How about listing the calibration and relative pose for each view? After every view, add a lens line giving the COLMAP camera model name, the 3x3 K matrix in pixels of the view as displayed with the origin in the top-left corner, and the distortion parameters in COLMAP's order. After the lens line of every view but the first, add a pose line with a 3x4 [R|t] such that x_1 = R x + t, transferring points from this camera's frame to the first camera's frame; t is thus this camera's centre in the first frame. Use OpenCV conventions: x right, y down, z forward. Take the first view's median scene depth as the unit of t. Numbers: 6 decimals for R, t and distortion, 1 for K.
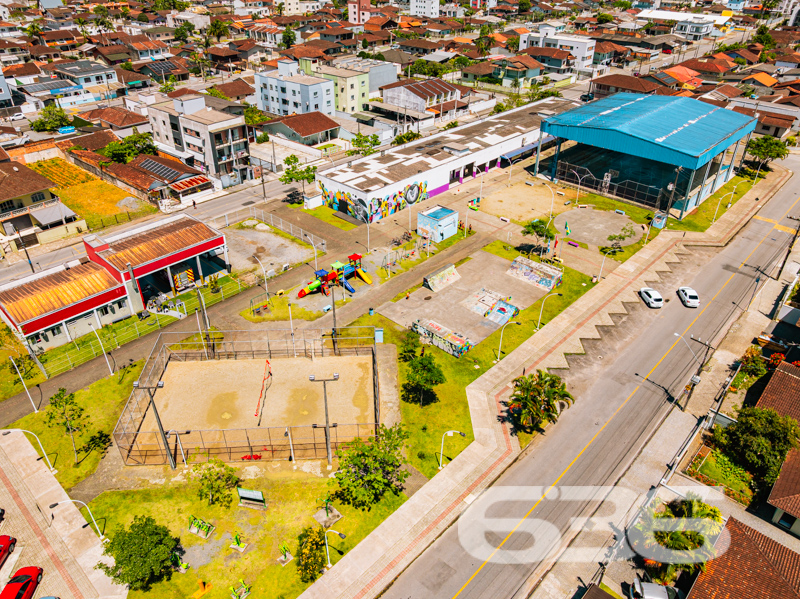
lens RADIAL K [[559.4, 0, 398.9], [0, 559.4, 297.8], [0, 0, 1]] dist [-0.049338, 0.014707]
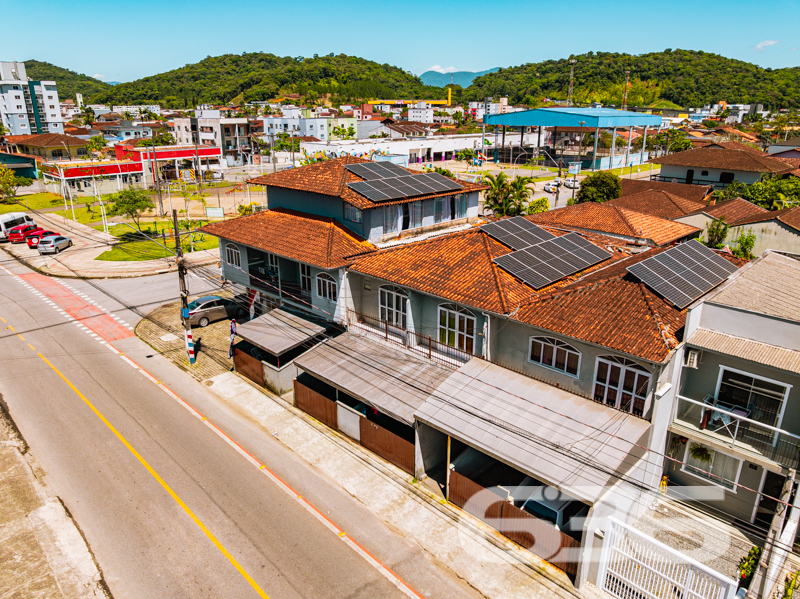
lens RADIAL K [[559.4, 0, 398.2], [0, 559.4, 302.7], [0, 0, 1]] dist [-0.049338, 0.014707]
pose [[0.999637, 0.005159, -0.026436, 0.096607], [-0.011284, 0.971416, -0.237117, 0.380252], [0.024457, 0.237329, 0.971121, -0.120666]]
